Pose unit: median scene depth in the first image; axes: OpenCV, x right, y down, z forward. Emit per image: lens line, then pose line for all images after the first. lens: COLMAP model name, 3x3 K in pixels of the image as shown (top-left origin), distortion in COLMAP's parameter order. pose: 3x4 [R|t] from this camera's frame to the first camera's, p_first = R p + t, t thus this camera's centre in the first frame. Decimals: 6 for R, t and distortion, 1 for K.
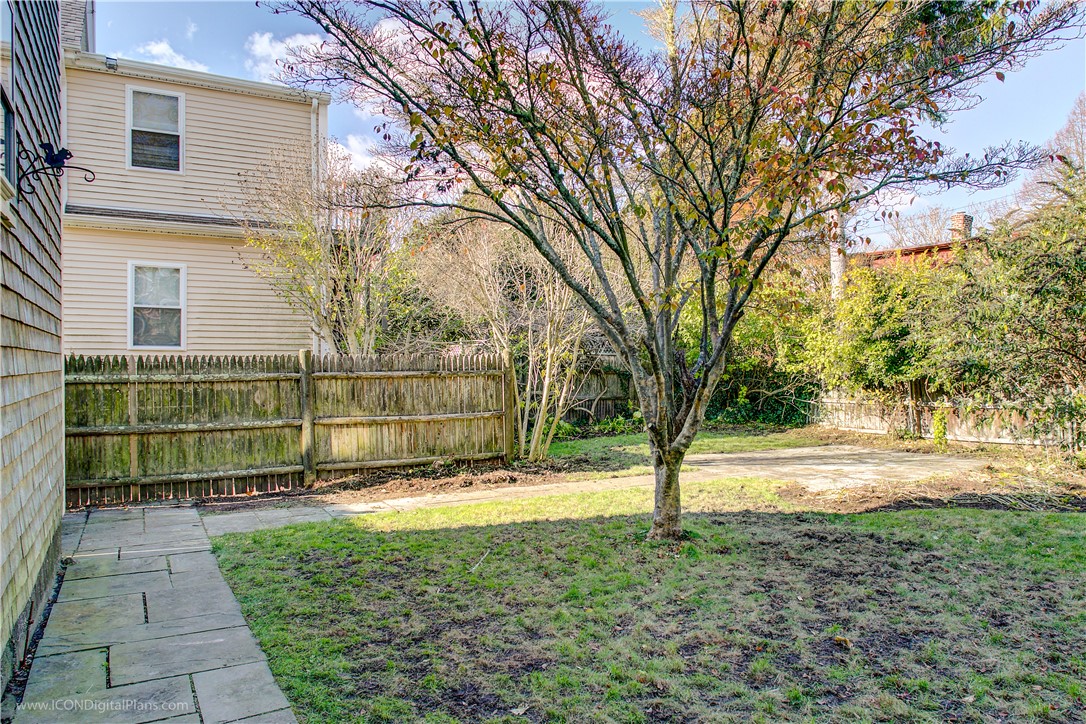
lens RADIAL K [[752.9, 0, 541.1], [0, 752.9, 358.8], [0, 0, 1]] dist [-0.001847, 0.000265]
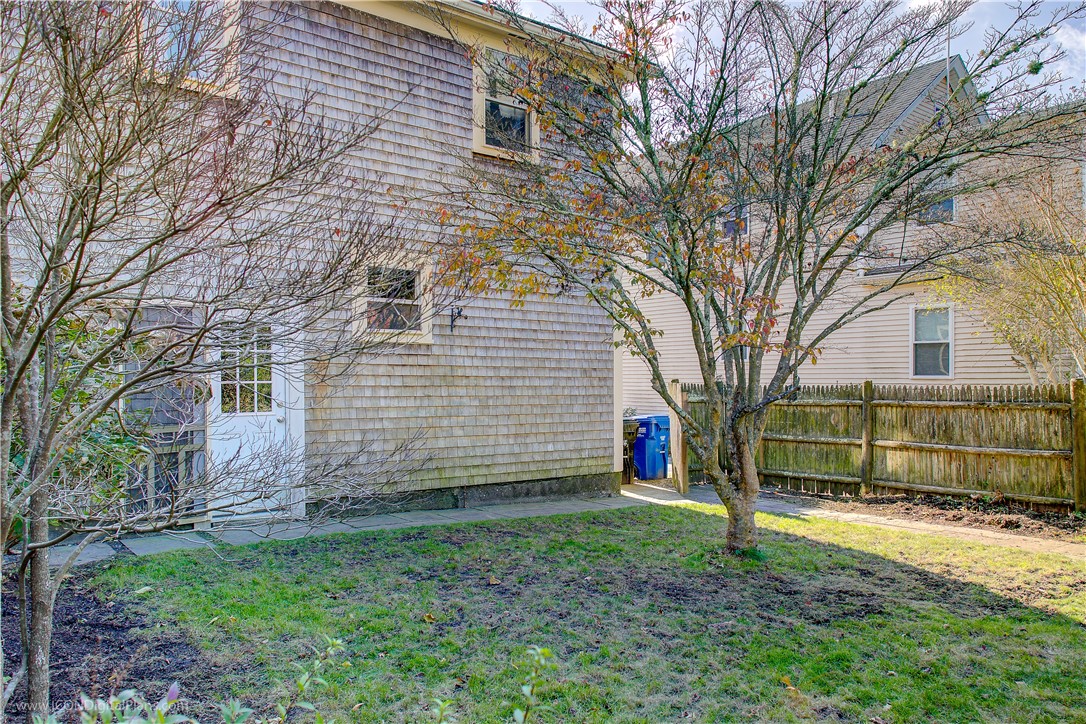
lens RADIAL K [[752.9, 0, 541.6], [0, 752.9, 358.3], [0, 0, 1]] dist [-0.001847, 0.000265]
pose [[0.187115, -0.031003, -0.981849, 0.729046], [-0.001244, 0.999494, -0.031797, -0.008753], [0.982337, 0.007171, 0.186982, 0.271839]]
